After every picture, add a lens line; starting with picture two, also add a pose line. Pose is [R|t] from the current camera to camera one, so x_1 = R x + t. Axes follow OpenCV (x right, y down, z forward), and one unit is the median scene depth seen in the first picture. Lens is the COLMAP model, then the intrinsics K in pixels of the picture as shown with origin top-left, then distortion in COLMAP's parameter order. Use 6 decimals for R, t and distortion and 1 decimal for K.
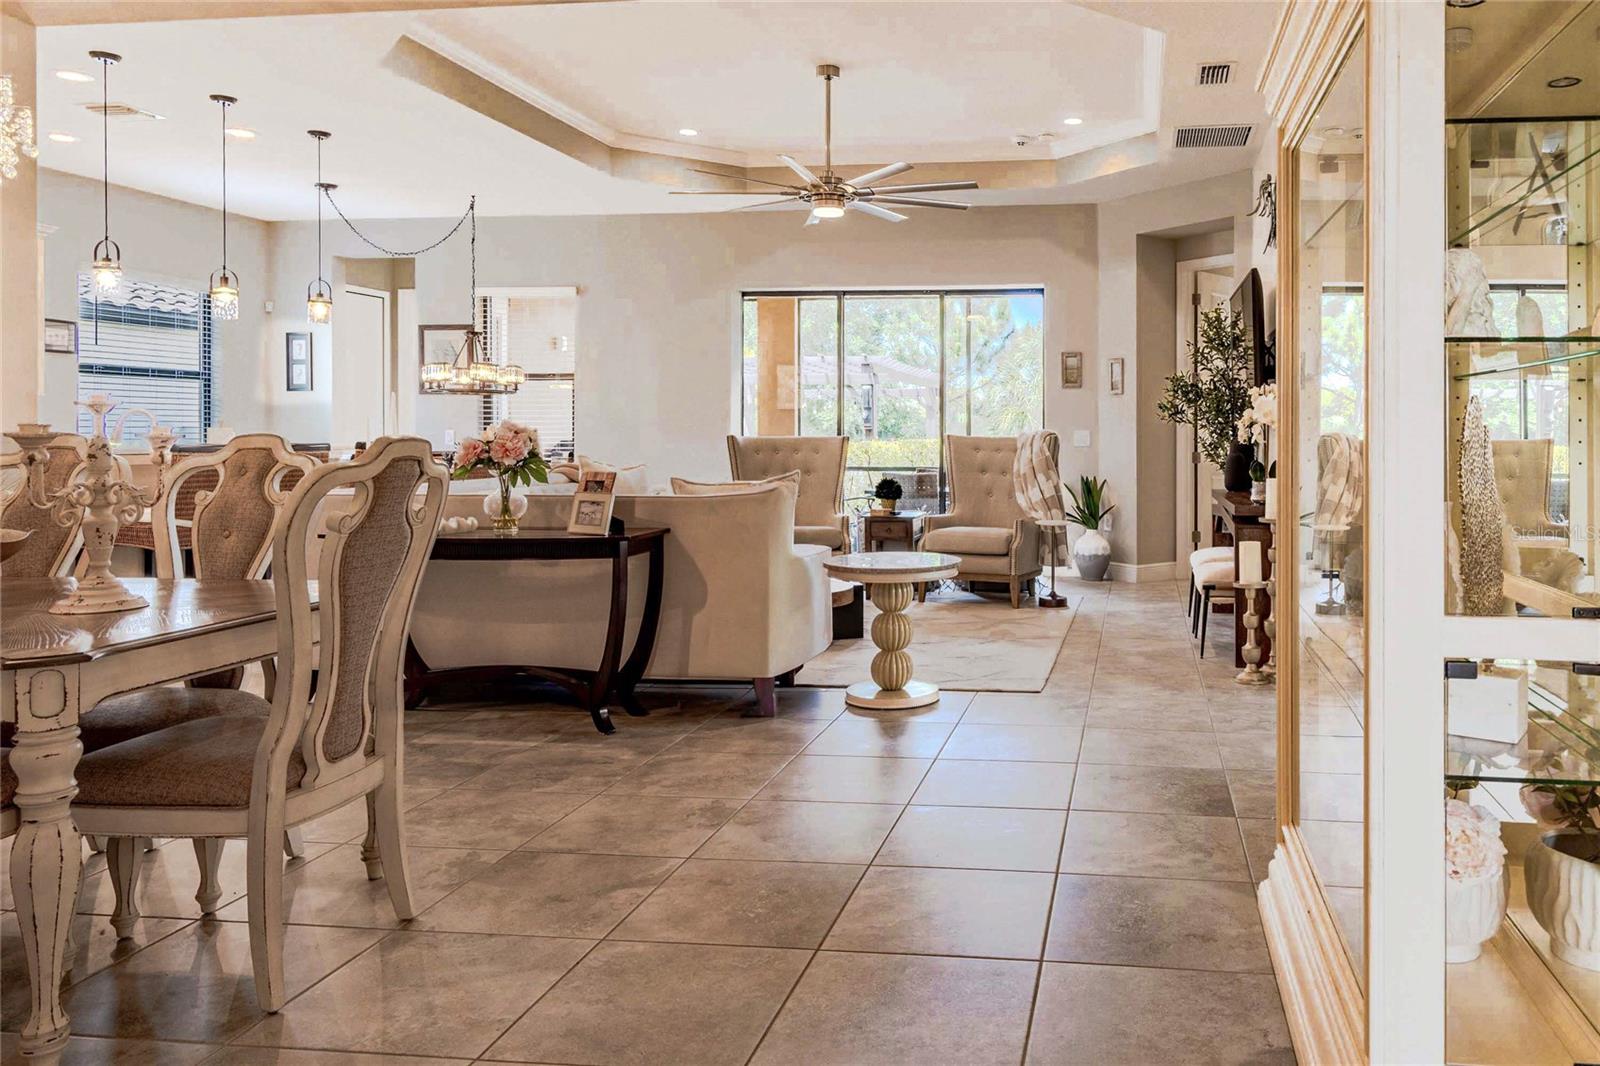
lens RADIAL K [[1400.9, 0, 800.0], [0, 1400.9, 533.0], [0, 0, 1]] dist [0.001941, 0.002158]
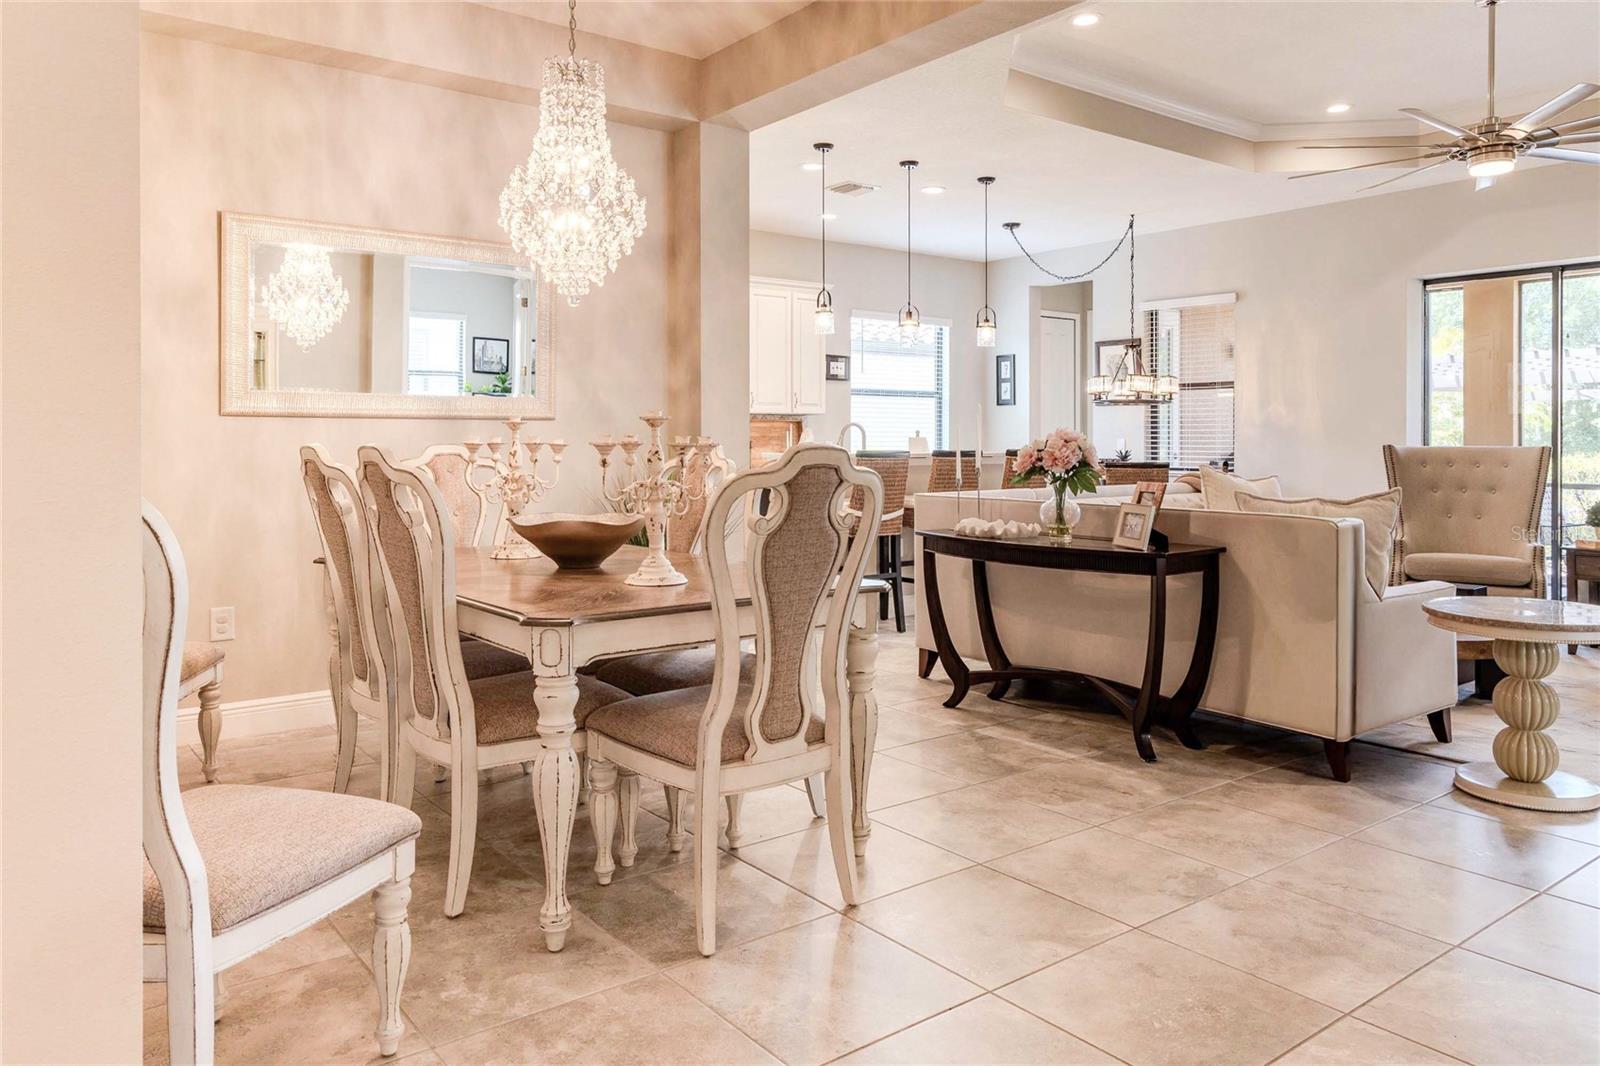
lens RADIAL K [[1099.6, 0, 798.4], [0, 1099.6, 488.7], [0, 0, 1]] dist [0.007106, 0.002424]
pose [[0.704296, 0.030992, -0.709230, 0.214164], [-0.051115, 0.998667, -0.007120, -0.022017], [0.708064, 0.041267, 0.704941, 0.303695]]
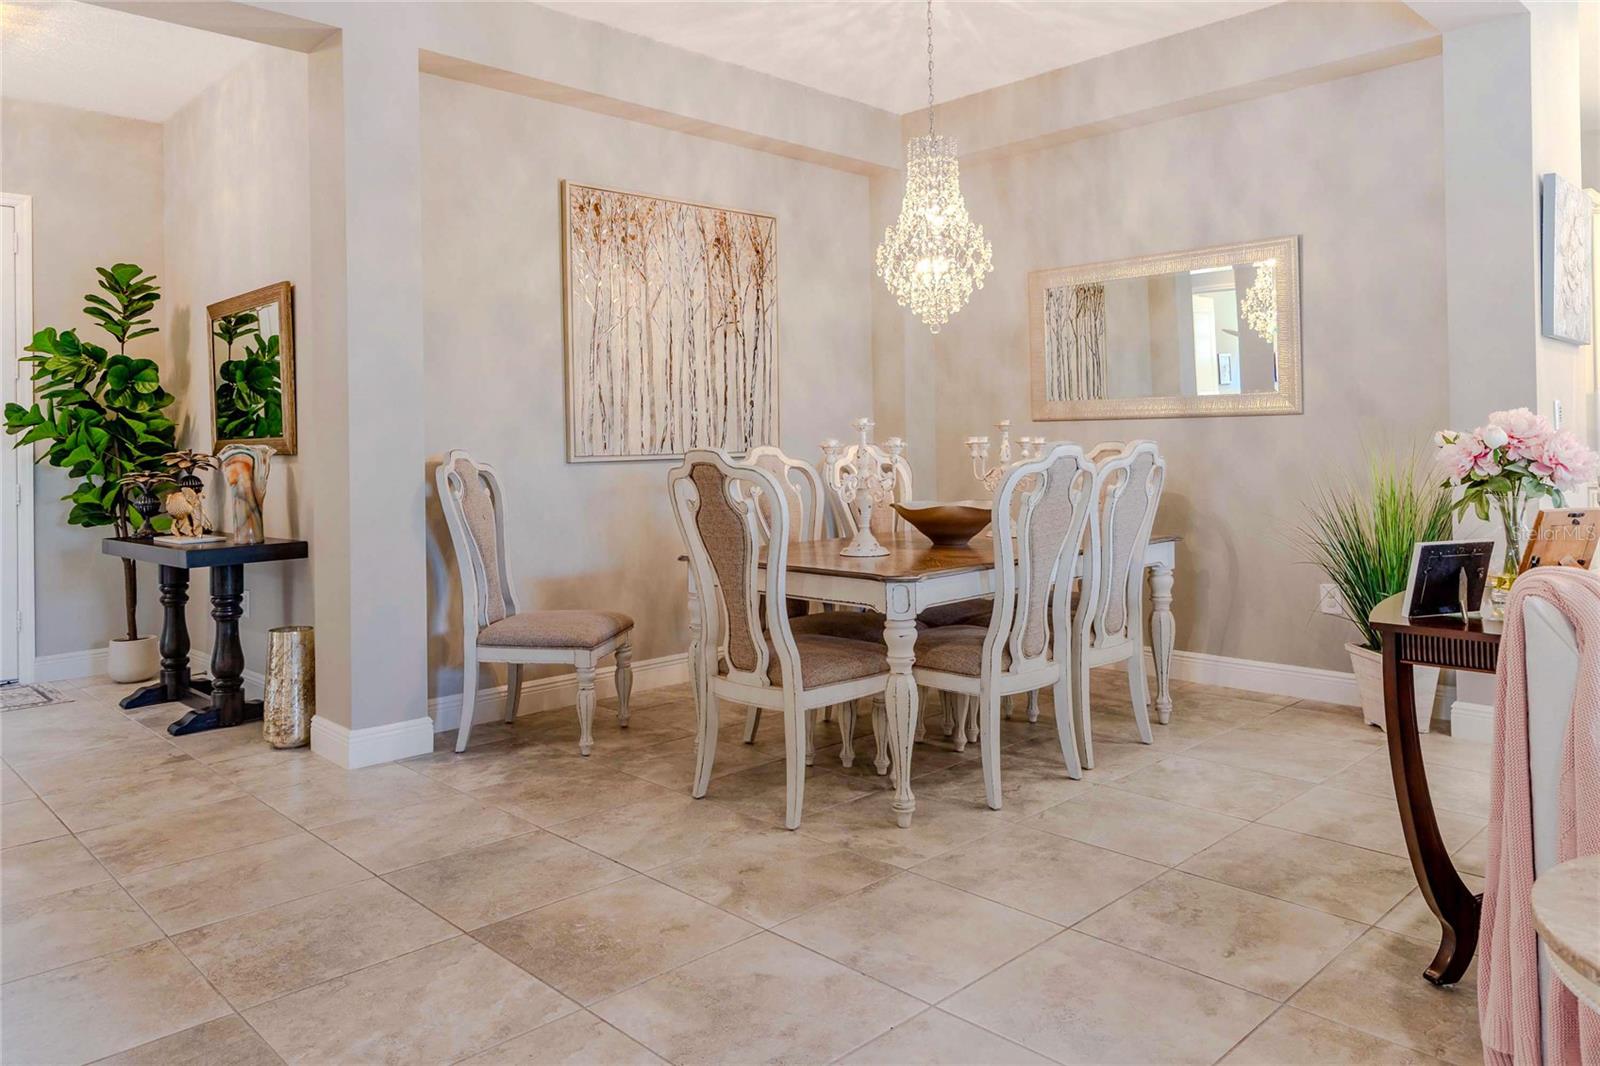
lens RADIAL K [[1091.4, 0, 800.0], [0, 1091.4, 533.0], [0, 0, 1]] dist [0.024938, 0.000982]
pose [[-0.625621, 0.066623, -0.777277, 0.344225], [-0.036836, 0.992713, 0.114737, -0.071064], [0.779257, 0.100414, -0.618608, 1.151317]]
